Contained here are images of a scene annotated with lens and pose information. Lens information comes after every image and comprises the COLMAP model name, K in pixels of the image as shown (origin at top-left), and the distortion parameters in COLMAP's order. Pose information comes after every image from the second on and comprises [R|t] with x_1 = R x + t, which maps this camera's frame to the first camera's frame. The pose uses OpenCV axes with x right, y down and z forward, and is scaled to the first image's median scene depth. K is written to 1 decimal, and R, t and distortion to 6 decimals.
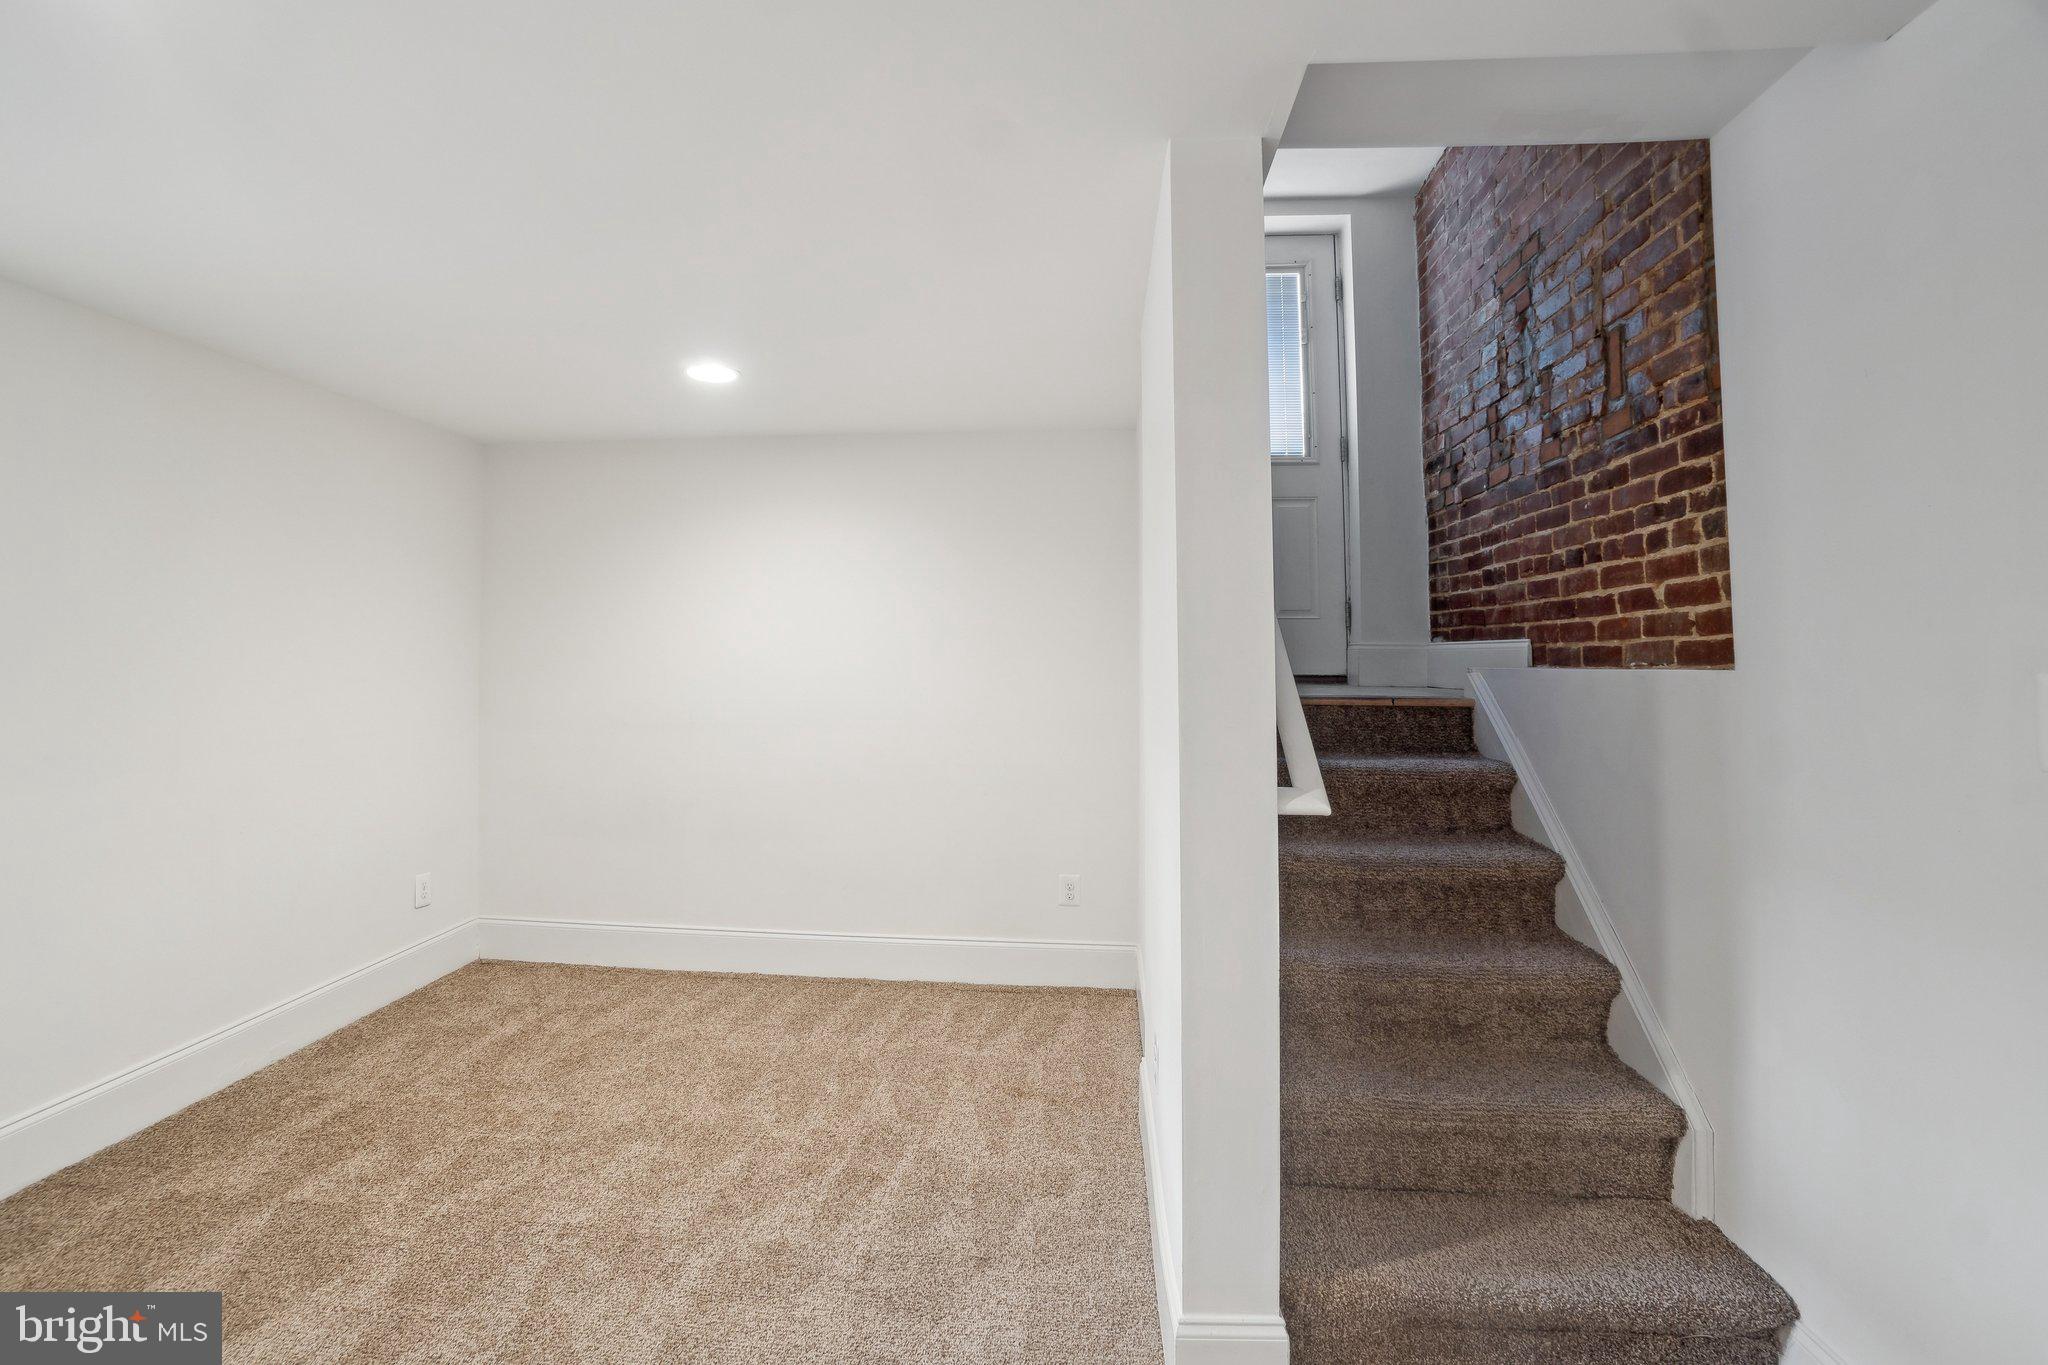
lens RADIAL K [[909.8, 0, 1027.9], [0, 909.8, 622.2], [0, 0, 1]] dist [-0.054141, 0.017929]
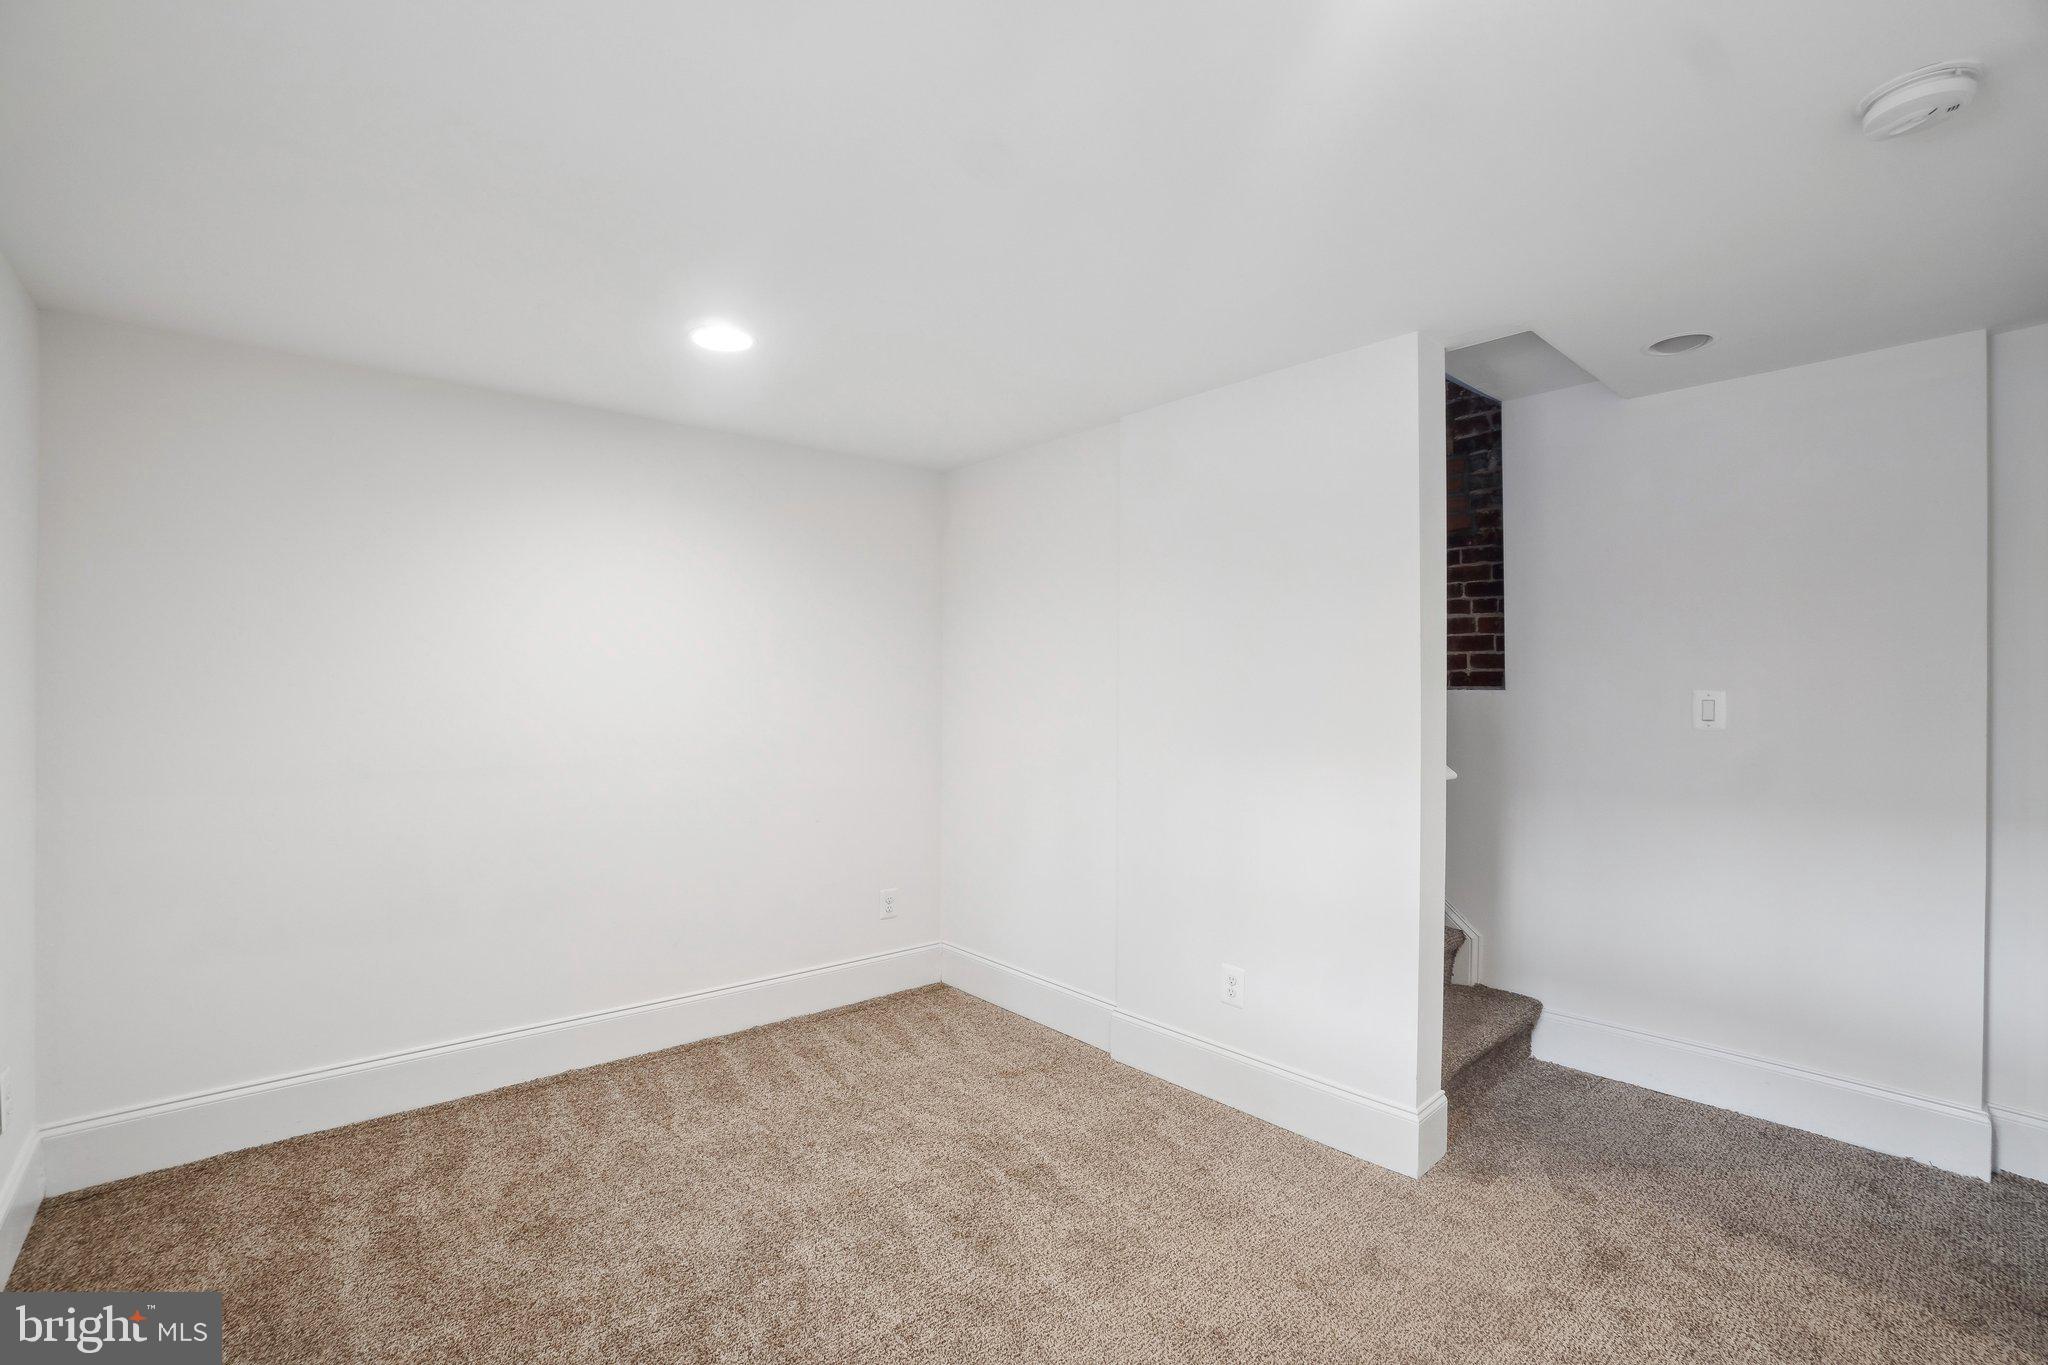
lens RADIAL K [[913.1, 0, 1022.4], [0, 913.1, 666.5], [0, 0, 1]] dist [-0.058418, 0.026437]
pose [[0.699599, 0.017940, 0.714310, -0.785873], [-0.038165, 0.999196, 0.012284, 0.013986], [-0.713516, -0.035856, 0.699721, 0.235958]]
